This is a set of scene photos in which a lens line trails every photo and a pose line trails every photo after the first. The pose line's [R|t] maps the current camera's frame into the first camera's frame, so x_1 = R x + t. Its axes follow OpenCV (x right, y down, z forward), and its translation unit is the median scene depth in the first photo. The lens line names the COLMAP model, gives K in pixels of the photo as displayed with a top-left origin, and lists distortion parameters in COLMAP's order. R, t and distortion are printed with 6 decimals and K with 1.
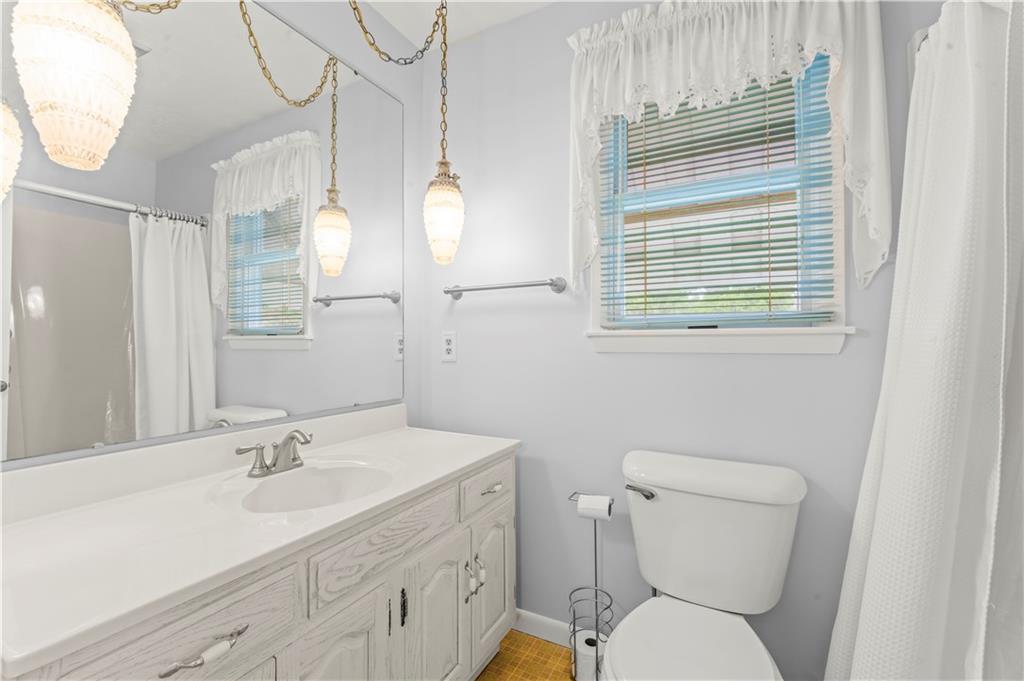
lens RADIAL K [[449.6, 0, 507.0], [0, 449.6, 340.5], [0, 0, 1]] dist [0.001400, 0.000204]
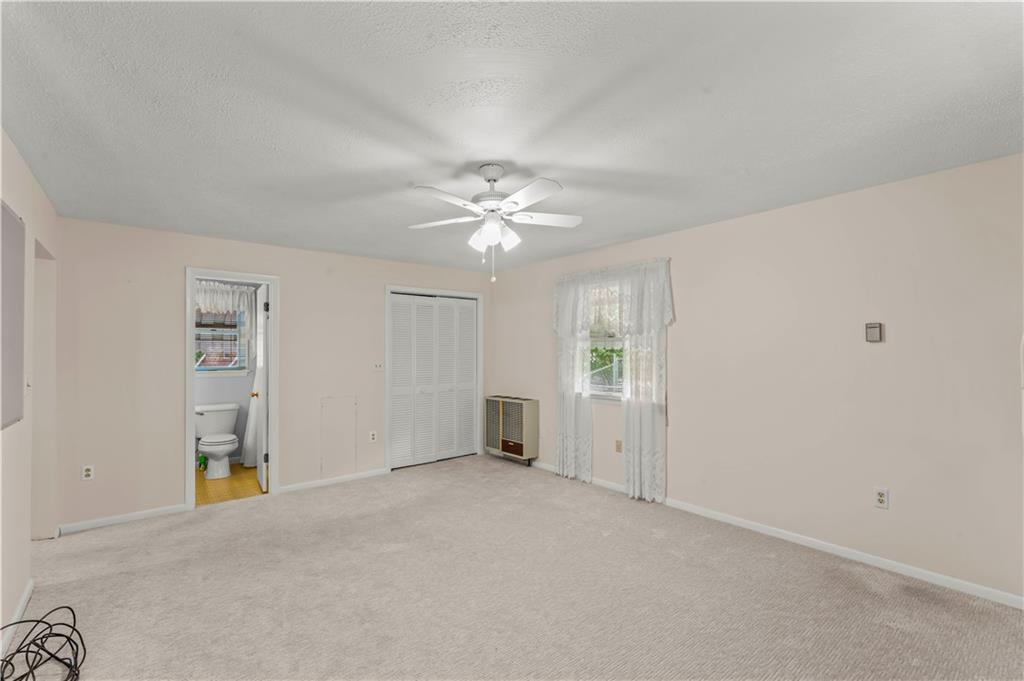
lens RADIAL K [[449.6, 0, 507.9], [0, 449.6, 340.0], [0, 0, 1]] dist [0.001400, 0.000204]
pose [[0.373979, 0.014348, 0.927326, -2.465756], [-0.005519, 0.999897, -0.013245, -0.284840], [-0.927421, -0.000165, 0.374019, -3.116776]]
